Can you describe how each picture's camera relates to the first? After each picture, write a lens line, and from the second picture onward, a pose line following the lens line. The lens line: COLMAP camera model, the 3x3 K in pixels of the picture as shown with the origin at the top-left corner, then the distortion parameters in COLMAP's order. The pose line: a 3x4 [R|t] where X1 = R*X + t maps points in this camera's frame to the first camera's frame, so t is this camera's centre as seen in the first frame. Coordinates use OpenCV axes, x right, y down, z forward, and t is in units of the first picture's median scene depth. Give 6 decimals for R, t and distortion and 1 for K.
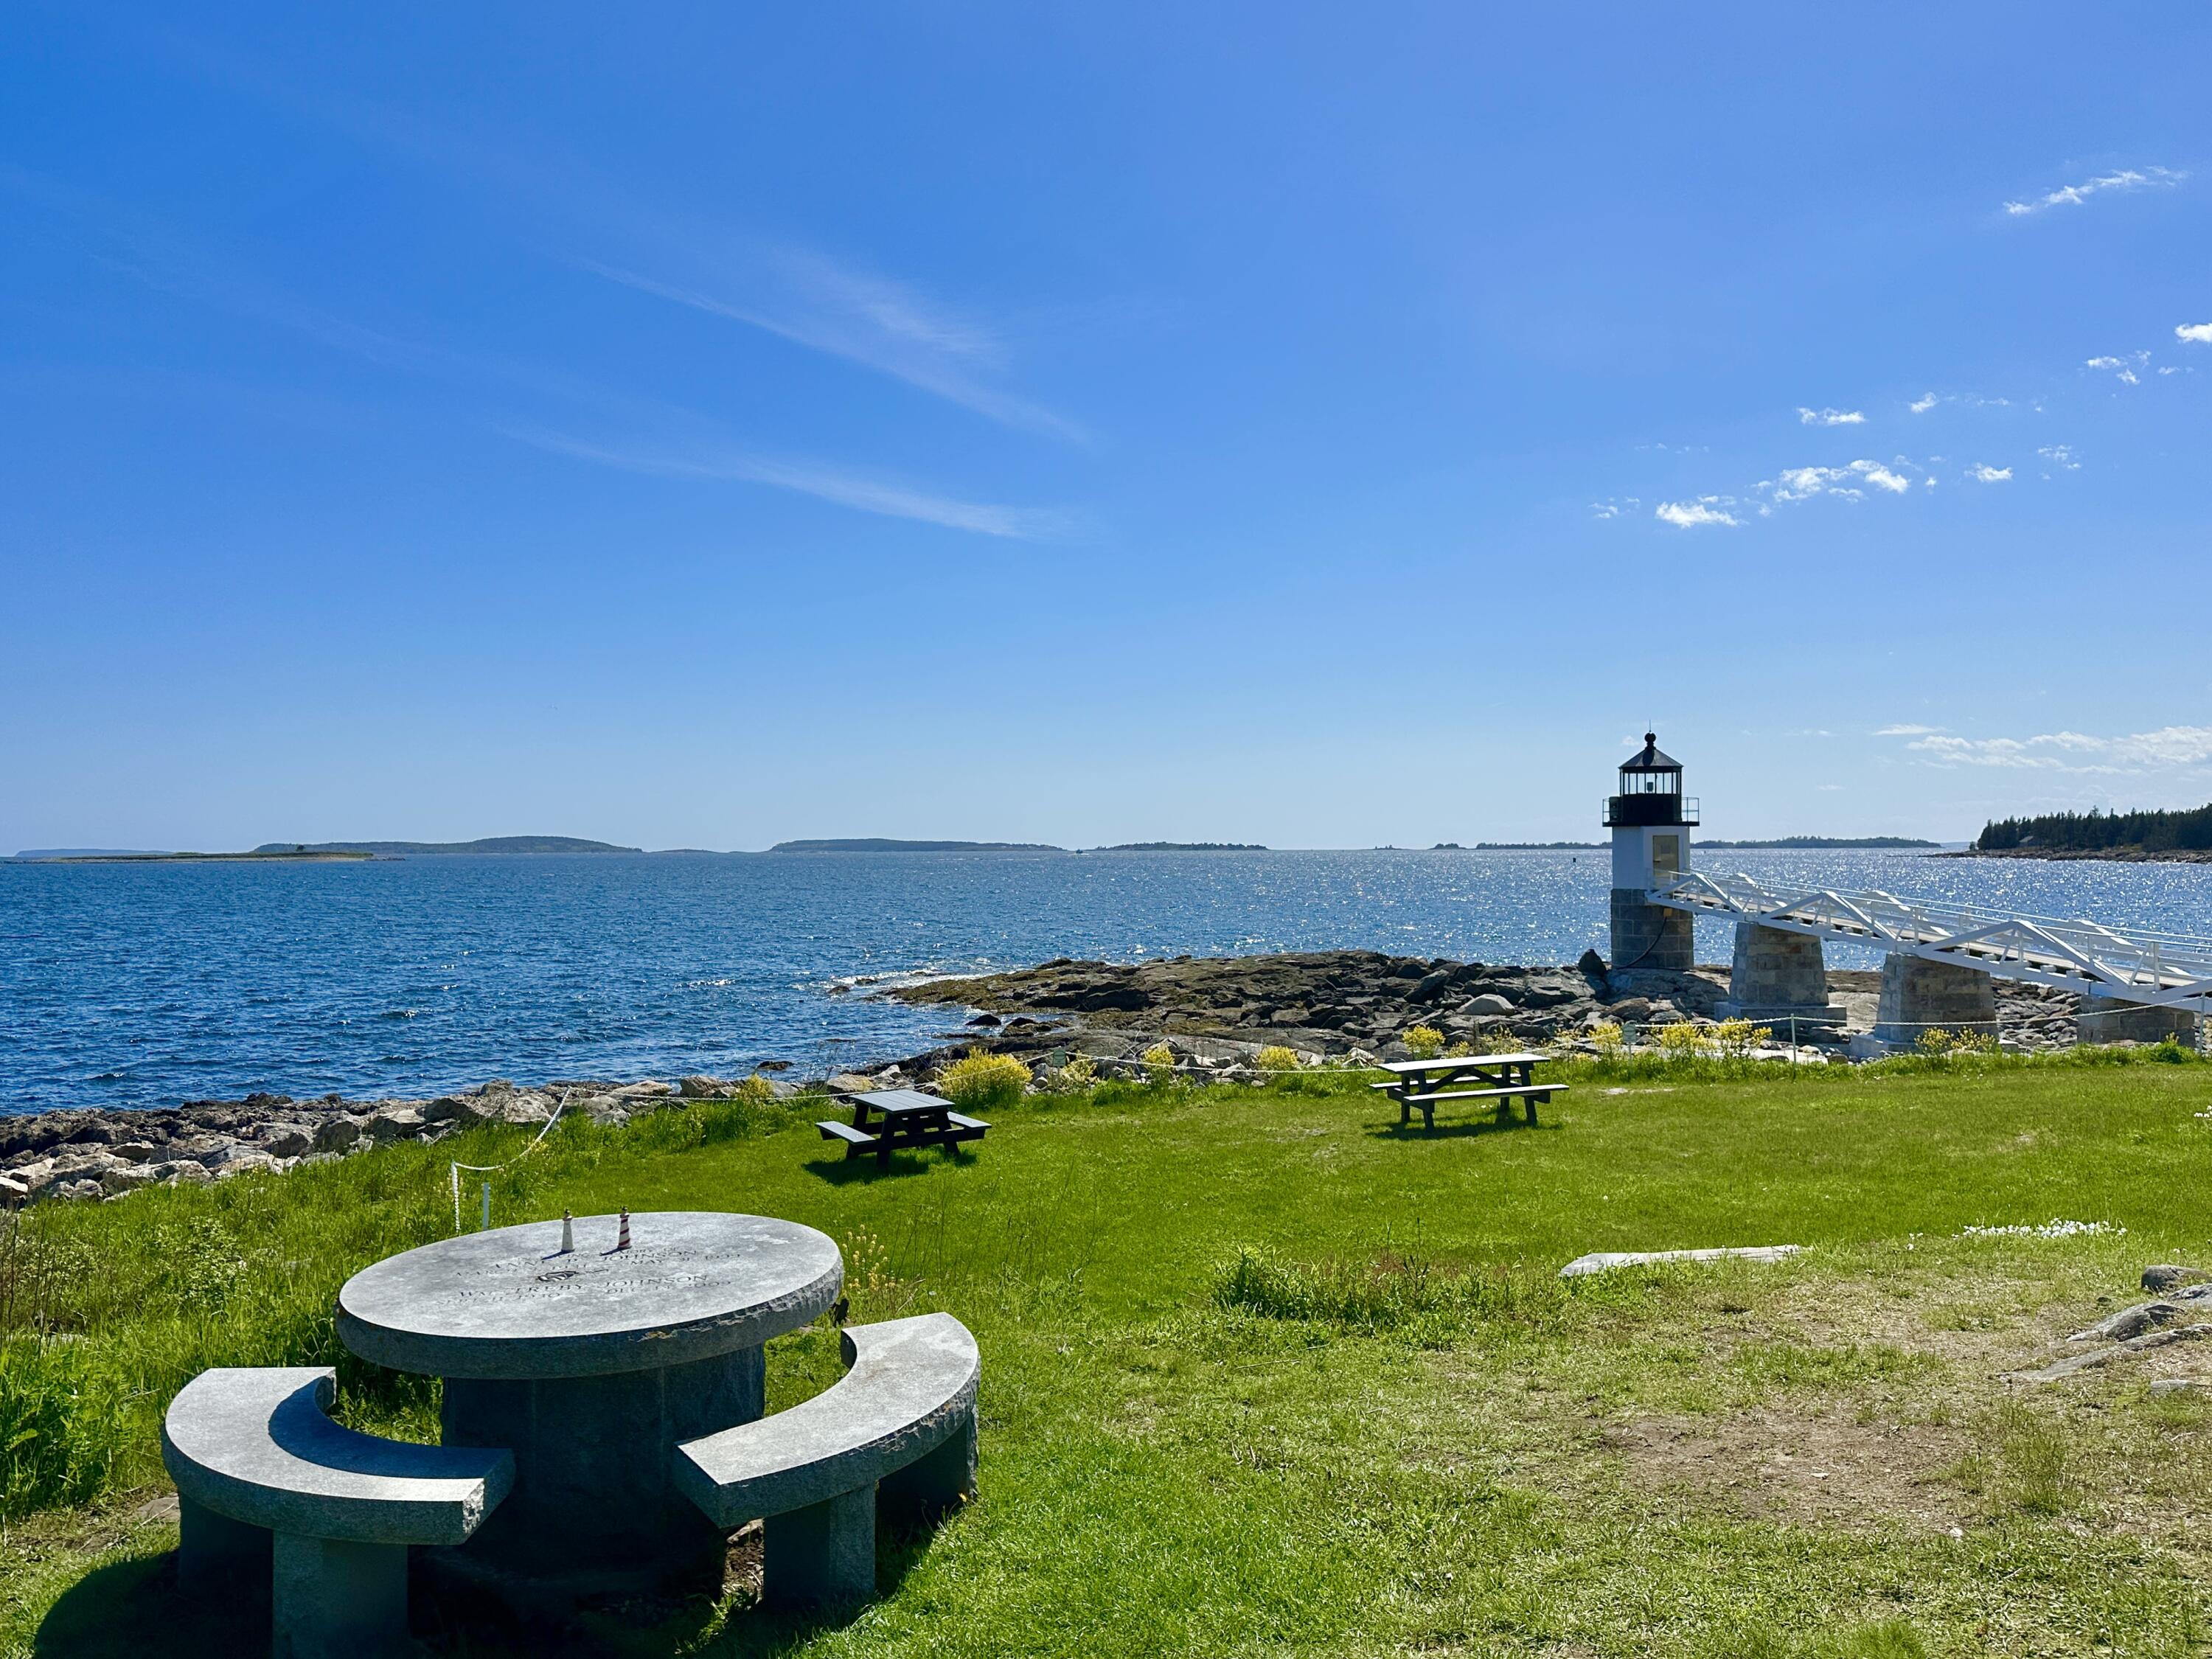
lens RADIAL K [[1524.6, 0, 1106.0], [0, 1524.6, 829.5], [0, 0, 1]] dist [0.033761, -0.002748]
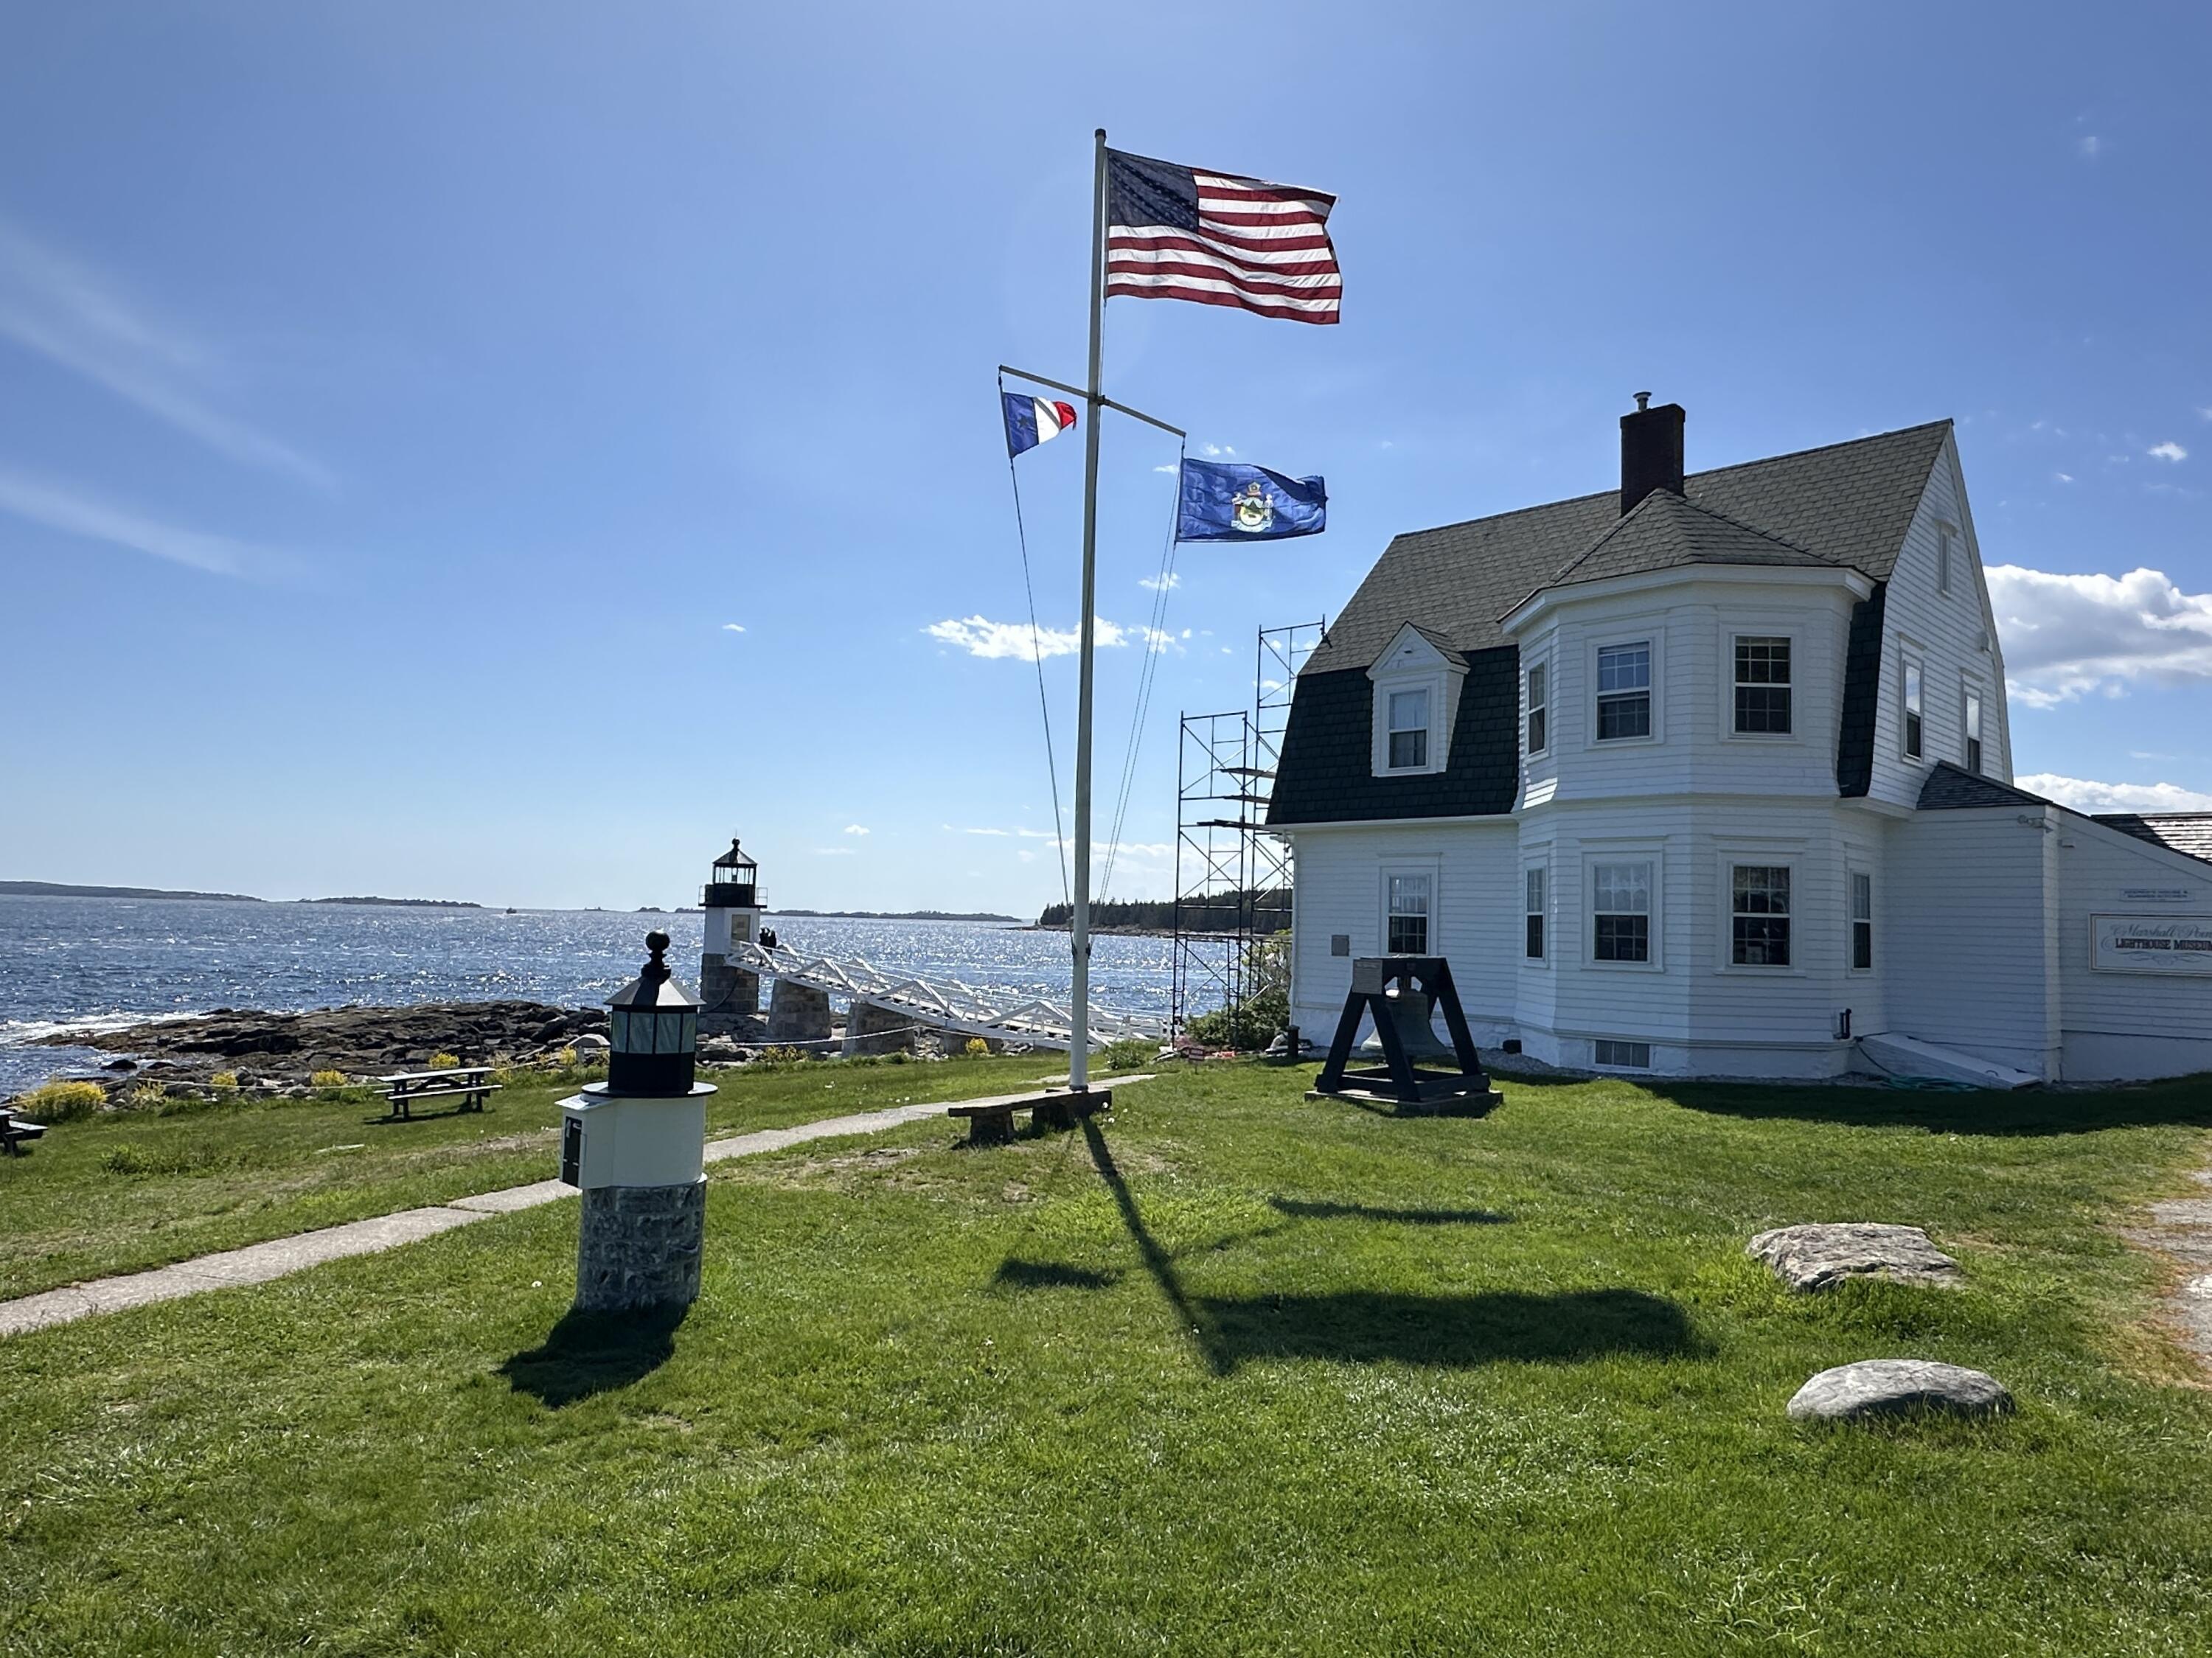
lens RADIAL K [[1343.8, 0, 1108.6], [0, 1343.8, 869.3], [0, 0, 1]] dist [-0.004130, -0.003969]
pose [[0.865699, 0.045959, 0.498450, 0.050418], [-0.037304, 0.998931, -0.027317, -0.015708], [-0.499173, 0.005054, 0.866488, -0.190553]]
